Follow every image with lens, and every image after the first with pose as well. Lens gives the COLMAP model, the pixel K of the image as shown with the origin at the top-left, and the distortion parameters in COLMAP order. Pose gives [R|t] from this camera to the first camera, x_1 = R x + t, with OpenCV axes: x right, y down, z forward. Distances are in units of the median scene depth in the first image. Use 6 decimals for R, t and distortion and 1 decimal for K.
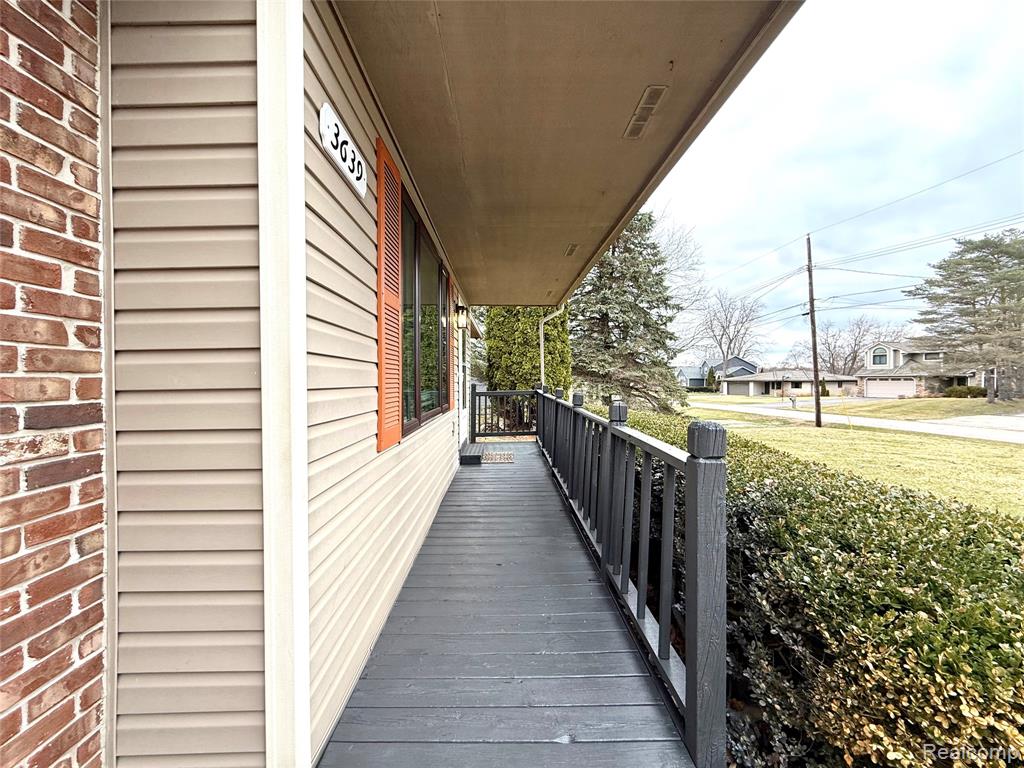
lens RADIAL K [[405.6, 0, 508.7], [0, 405.6, 383.9], [0, 0, 1]] dist [-0.001841, -0.000034]
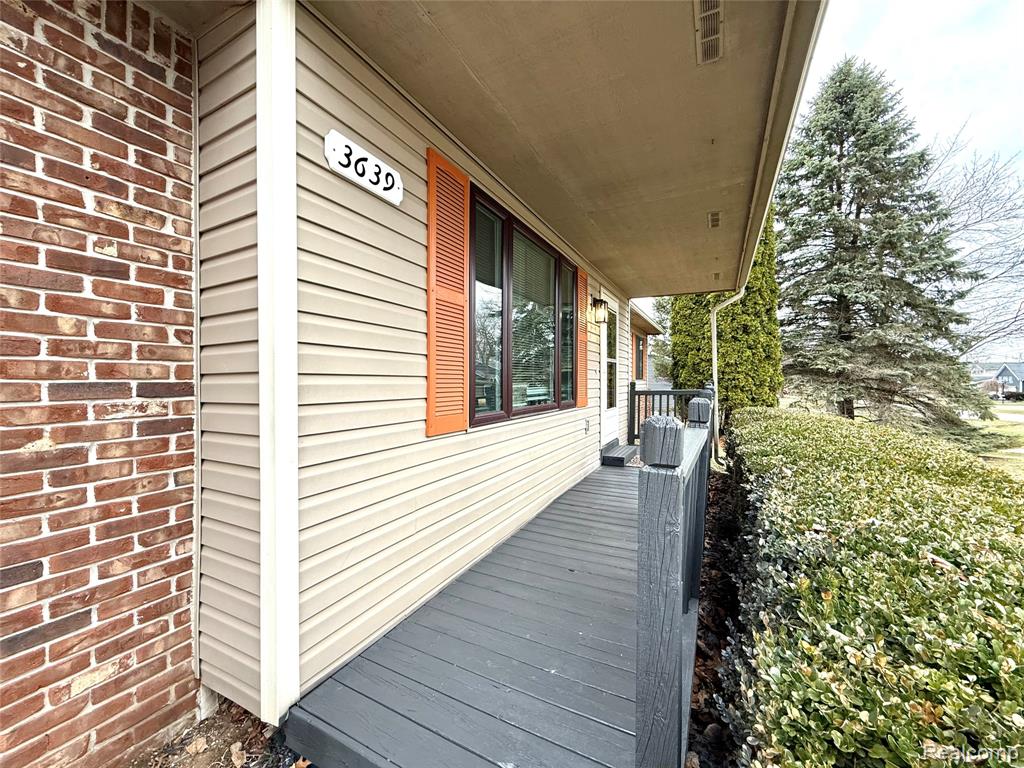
lens RADIAL K [[405.6, 0, 508.7], [0, 405.6, 383.9], [0, 0, 1]] dist [-0.001841, -0.000034]
pose [[0.883824, 0.009267, -0.467727, 0.679092], [-0.009717, 0.999952, 0.001449, 0.040246], [0.467718, 0.003264, 0.883872, 0.253795]]
